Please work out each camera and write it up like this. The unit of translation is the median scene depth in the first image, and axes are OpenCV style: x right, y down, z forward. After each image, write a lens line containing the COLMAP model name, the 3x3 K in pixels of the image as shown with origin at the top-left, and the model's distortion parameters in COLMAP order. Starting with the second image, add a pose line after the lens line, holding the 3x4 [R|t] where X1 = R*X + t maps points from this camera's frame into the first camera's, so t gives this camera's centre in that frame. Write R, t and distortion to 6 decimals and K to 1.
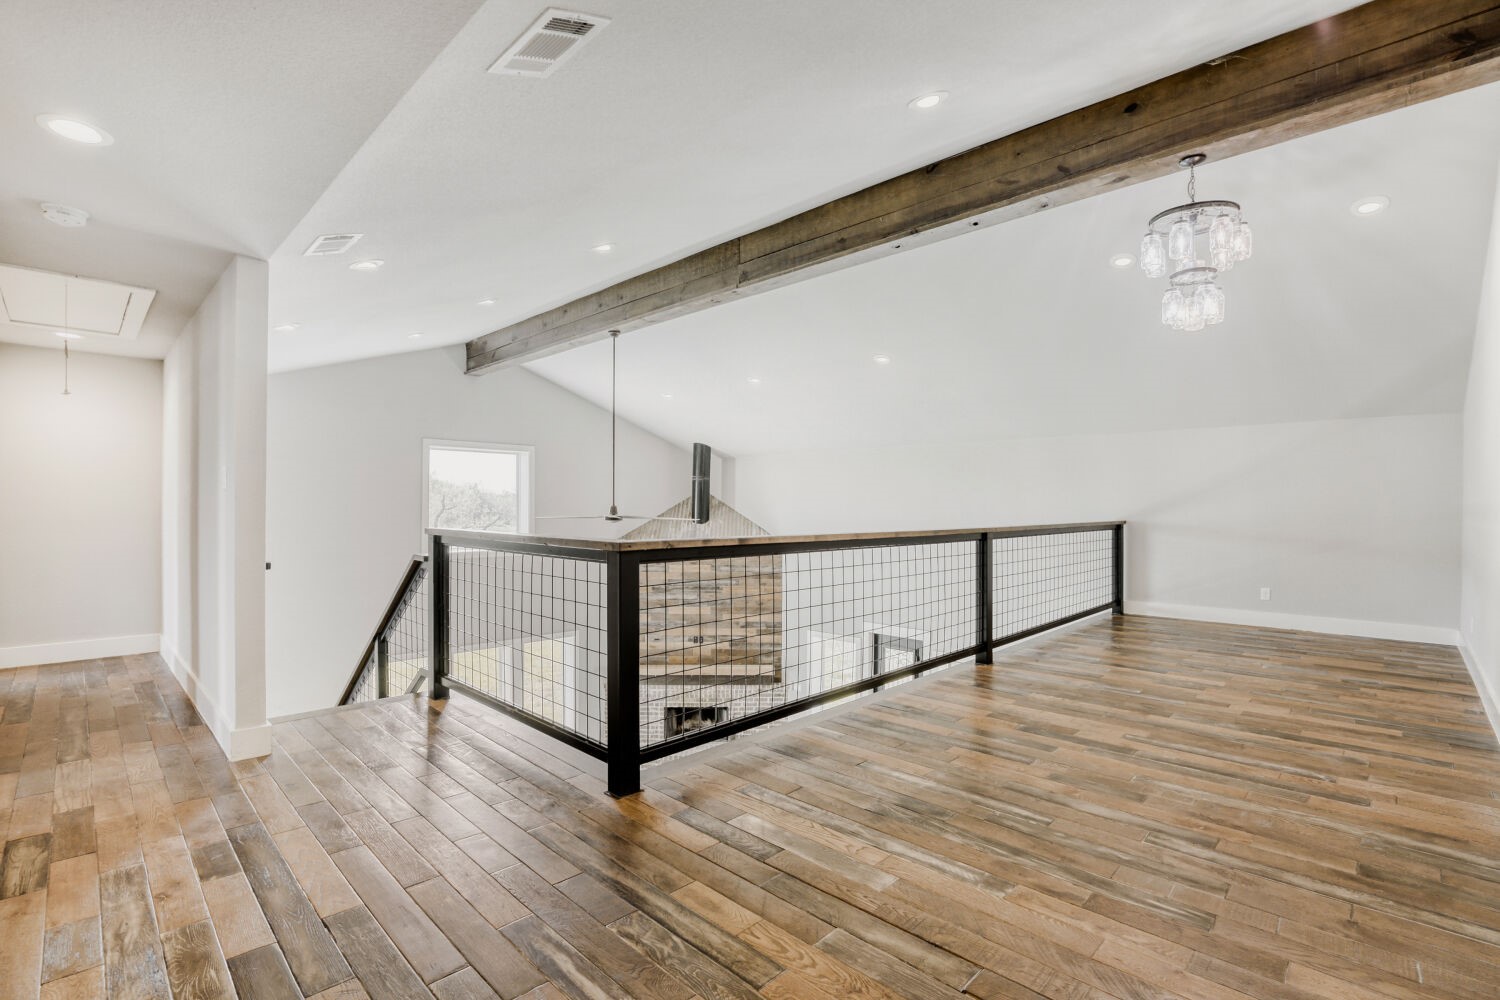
lens RADIAL K [[693.0, 0, 744.0], [0, 693.0, 503.7], [0, 0, 1]] dist [-0.027070, 0.001321]
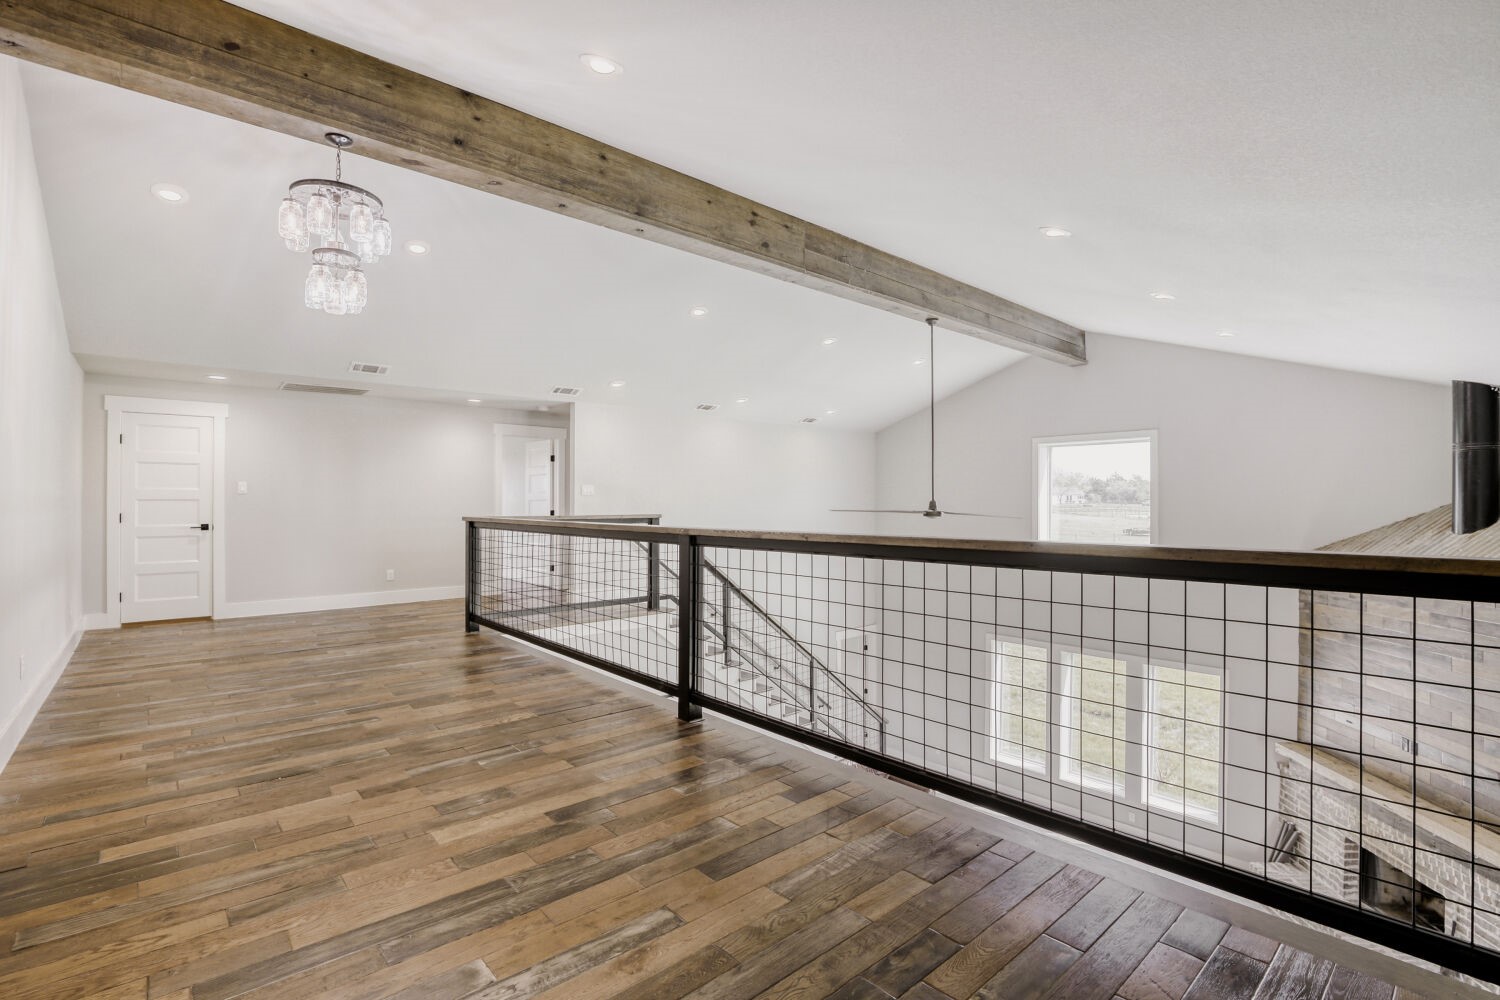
lens RADIAL K [[693.0, 0, 749.9], [0, 693.0, 512.1], [0, 0, 1]] dist [-0.027070, 0.001321]
pose [[-0.082440, 0.007172, -0.996570, 1.532697], [0.005050, 0.999964, 0.006779, 0.021968], [0.996583, -0.004474, -0.082474, 1.638904]]
